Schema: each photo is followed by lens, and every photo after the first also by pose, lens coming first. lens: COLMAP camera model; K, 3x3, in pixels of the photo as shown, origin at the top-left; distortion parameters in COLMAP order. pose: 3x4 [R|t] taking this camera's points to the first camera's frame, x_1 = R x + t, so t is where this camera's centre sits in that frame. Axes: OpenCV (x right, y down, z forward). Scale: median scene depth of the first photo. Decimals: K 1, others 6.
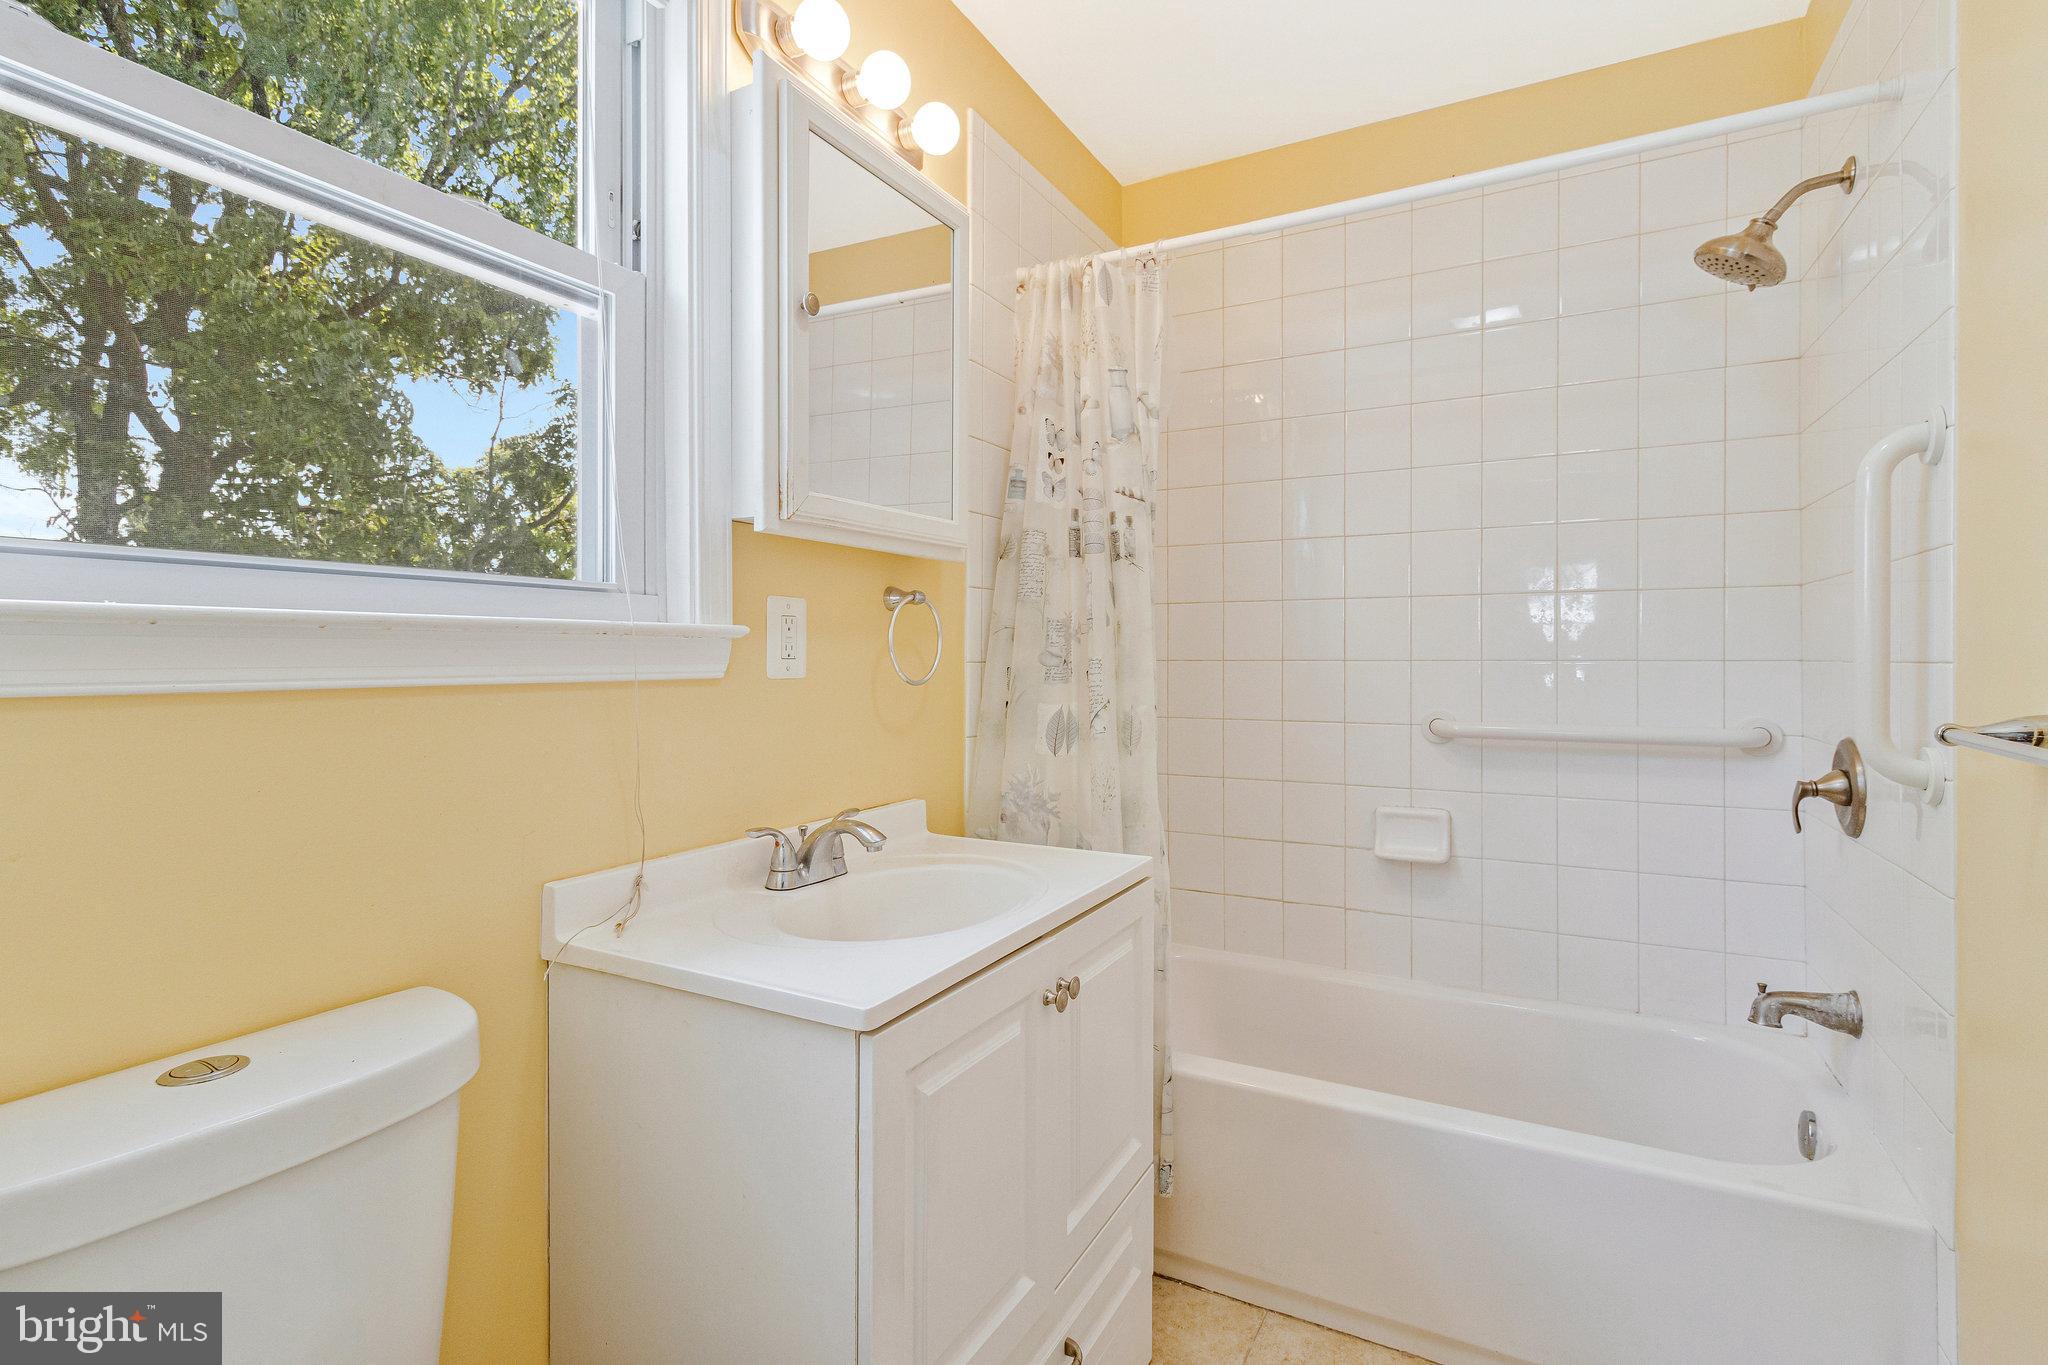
lens RADIAL K [[980.1, 0, 1027.9], [0, 980.1, 667.8], [0, 0, 1]] dist [0.002440, 0.001561]
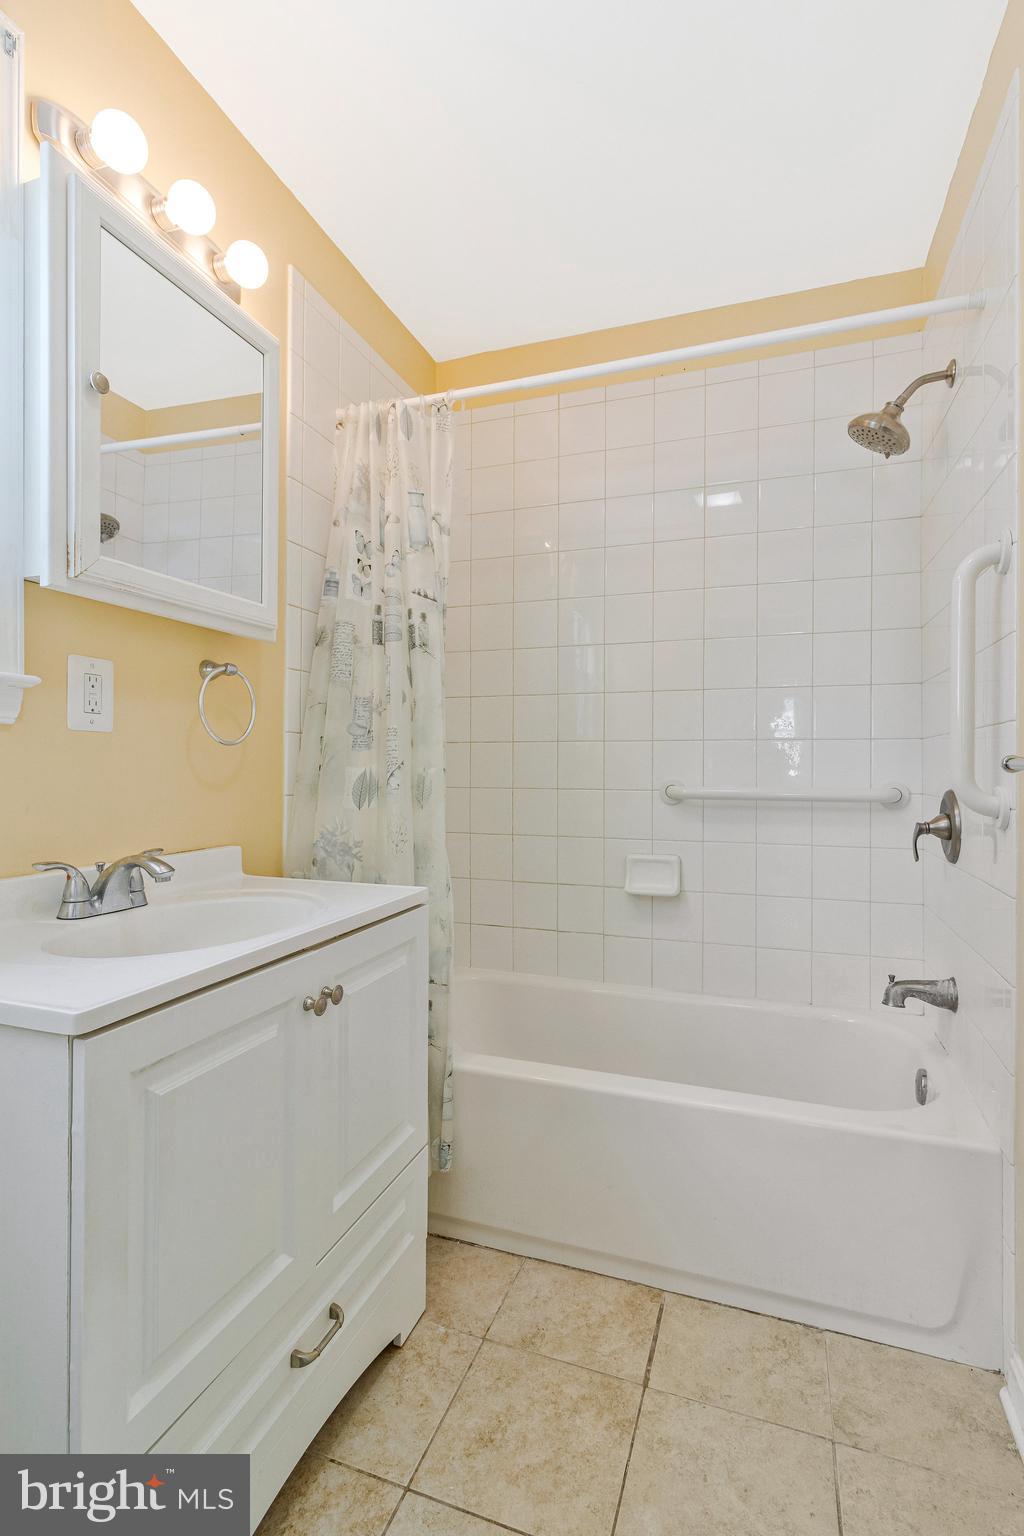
lens RADIAL K [[735.1, 0, 523.7], [0, 735.1, 772.2], [0, 0, 1]] dist [0.002440, 0.001561]
pose [[0.987913, 0.005675, 0.154905, 0.097217], [-0.005018, 0.999977, -0.004632, 0.052716], [-0.154928, 0.003799, 0.987919, 0.090429]]
